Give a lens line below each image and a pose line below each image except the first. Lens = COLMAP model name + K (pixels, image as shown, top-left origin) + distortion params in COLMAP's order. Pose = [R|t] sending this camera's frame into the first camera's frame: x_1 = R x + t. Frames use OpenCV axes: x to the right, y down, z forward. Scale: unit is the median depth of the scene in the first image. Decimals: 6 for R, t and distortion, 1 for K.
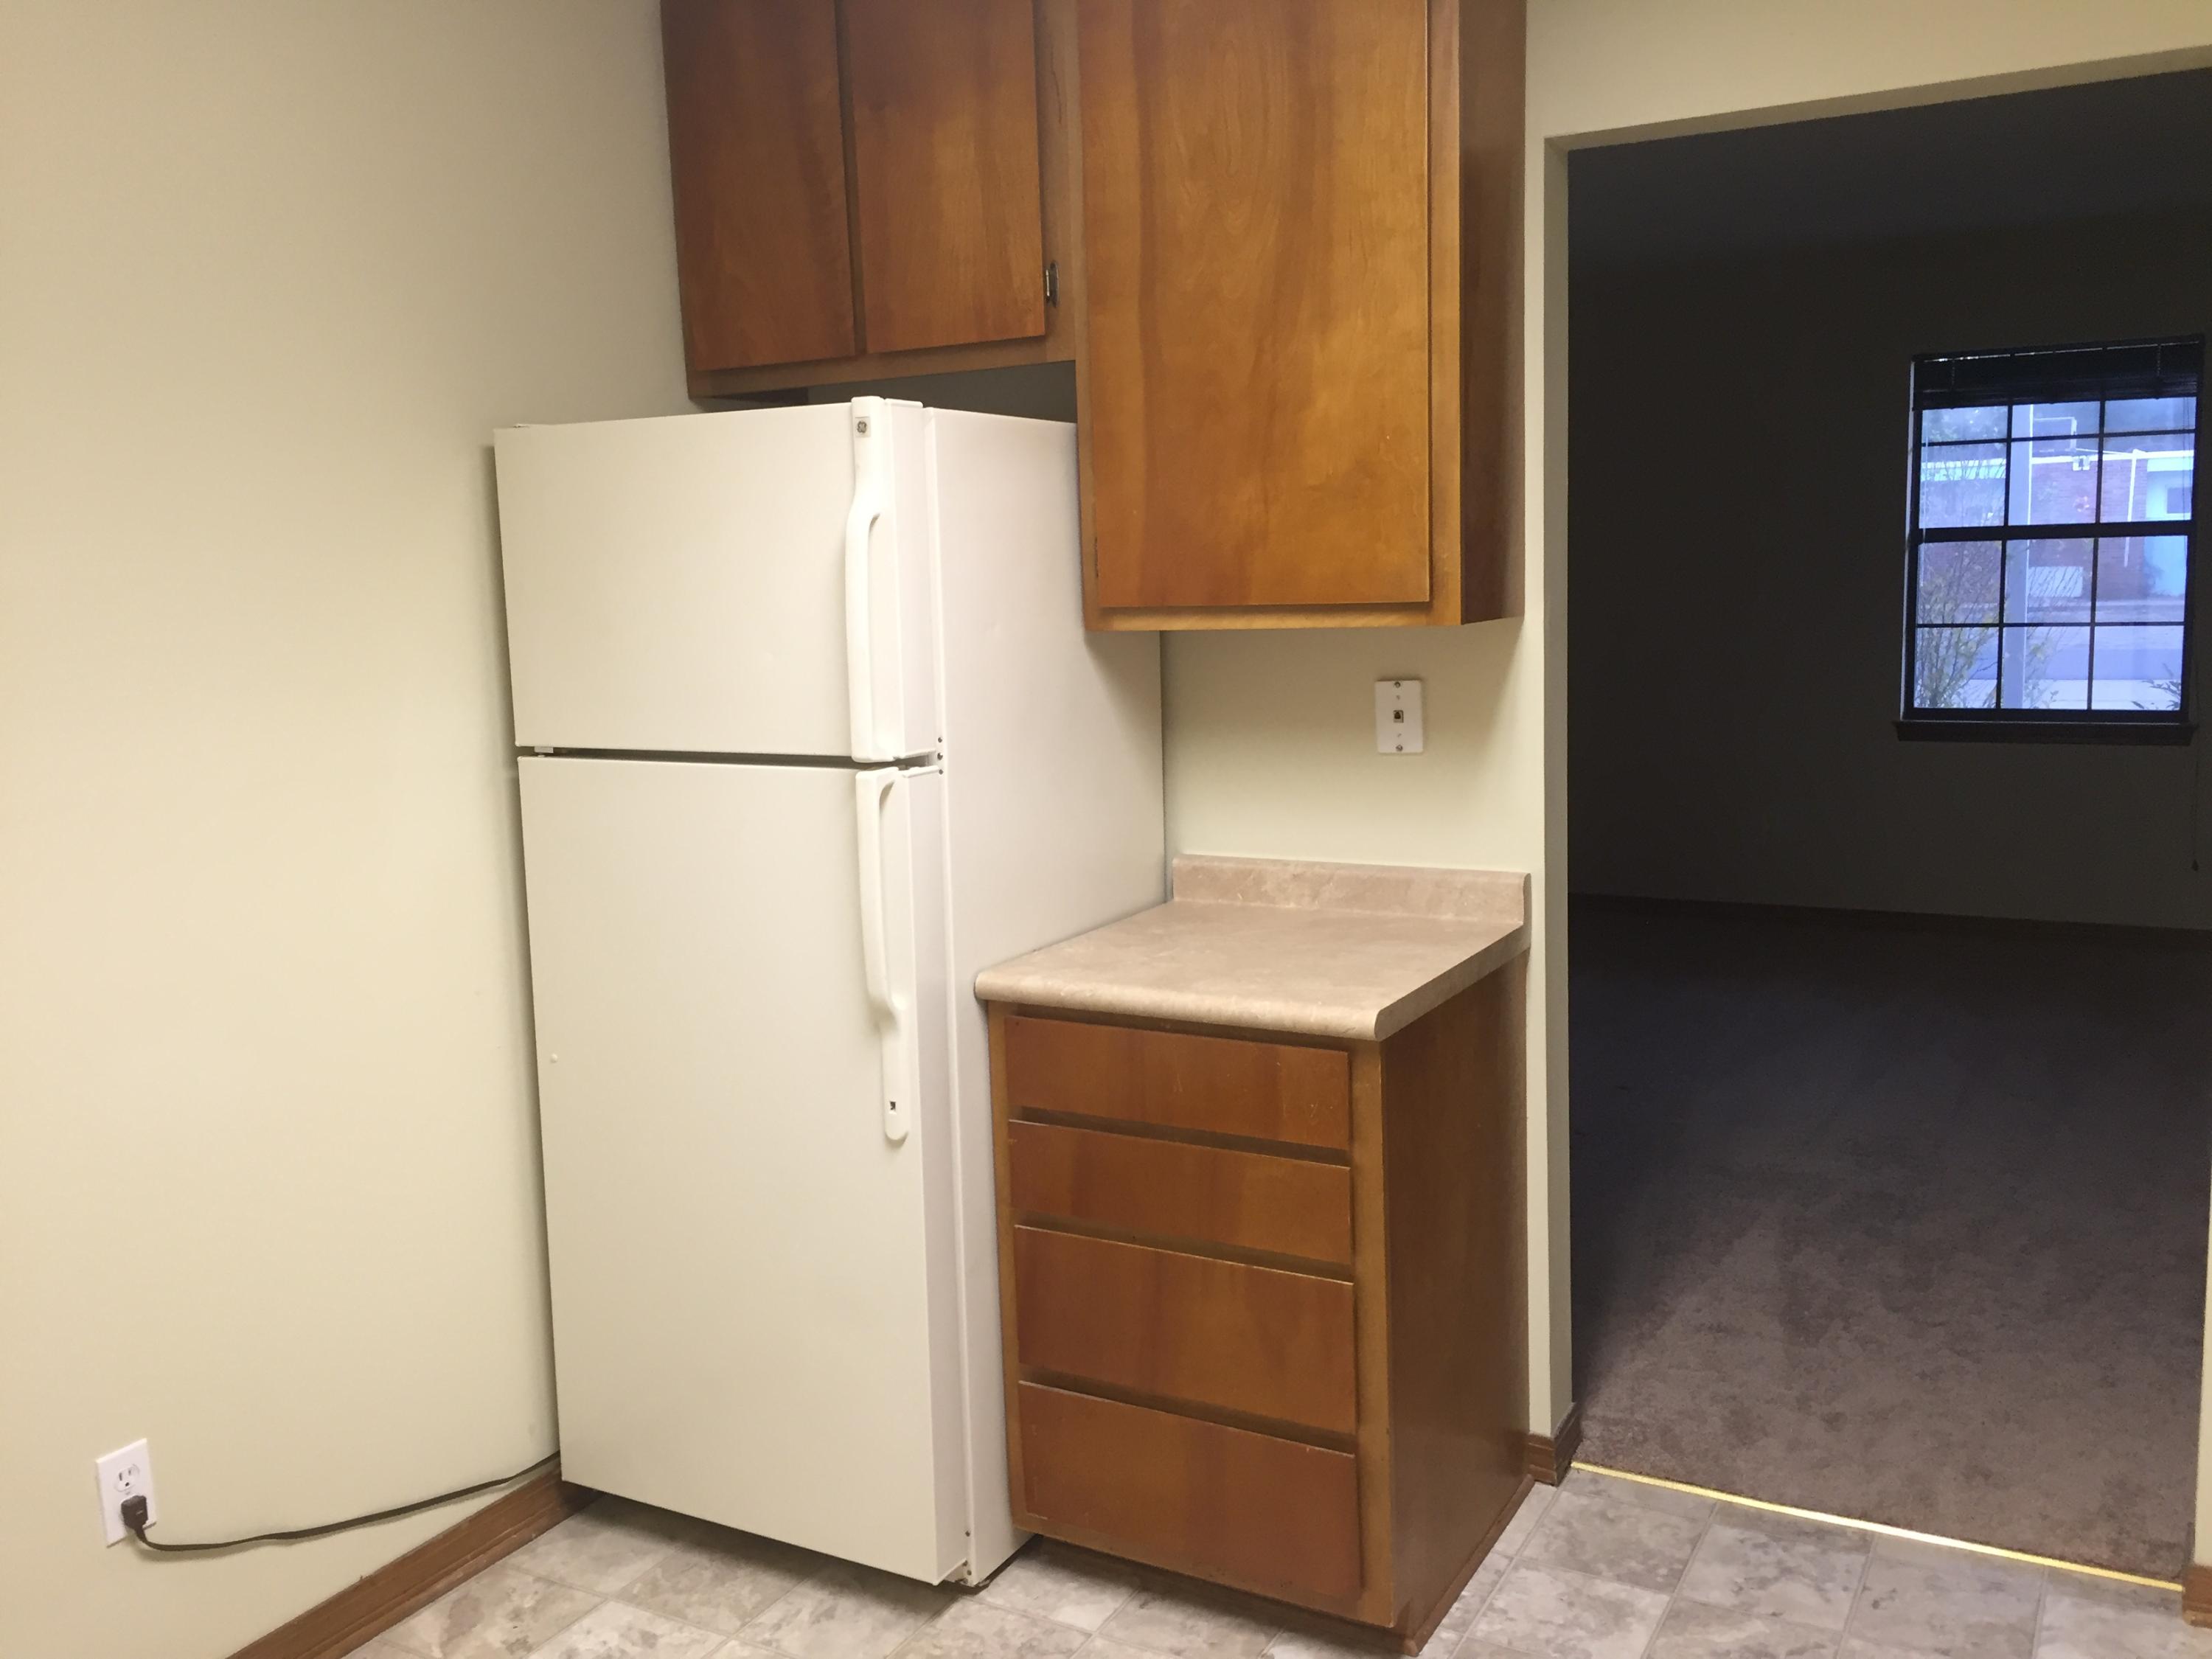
lens RADIAL K [[1916.3, 0, 1106.0], [0, 1916.3, 829.5], [0, 0, 1]] dist [0.070685, -0.080917]
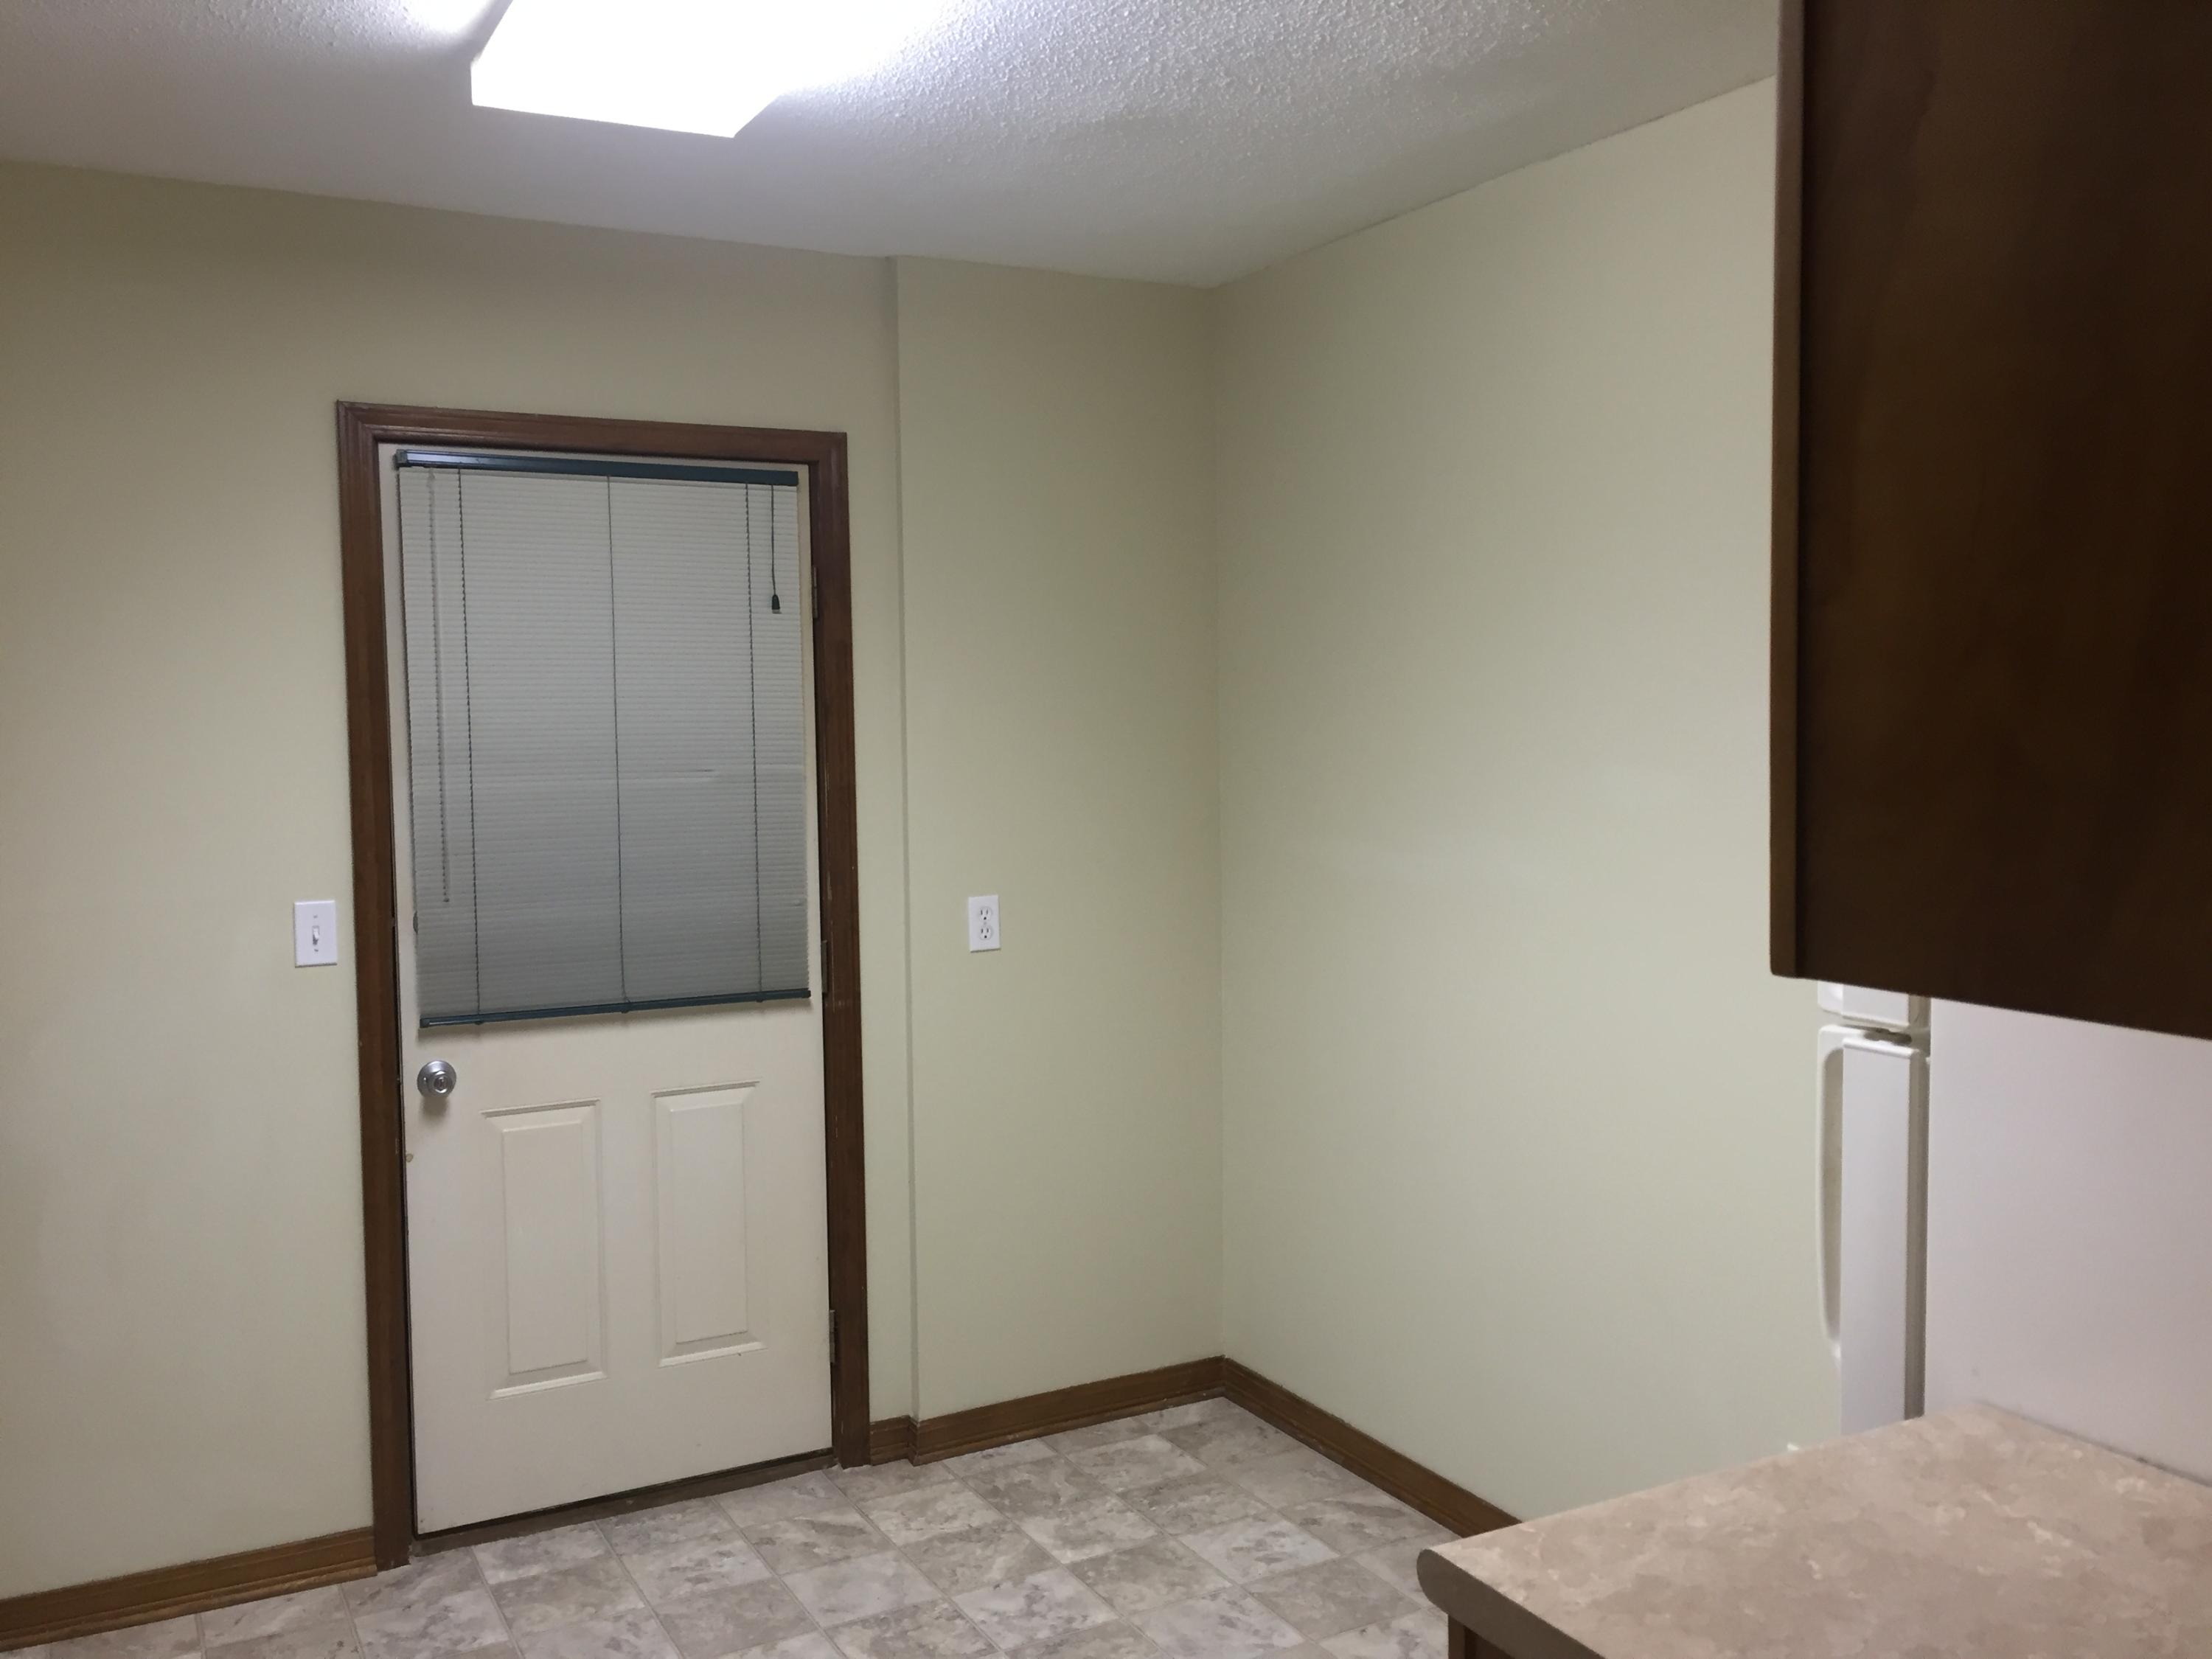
lens RADIAL K [[1916.3, 0, 1106.0], [0, 1916.3, 829.5], [0, 0, 1]] dist [0.070685, -0.080917]
pose [[-0.538298, 0.089173, -0.838024, 1.050908], [-0.091244, 0.982374, 0.163143, -0.315438], [0.837801, 0.164284, -0.520673, 1.848902]]
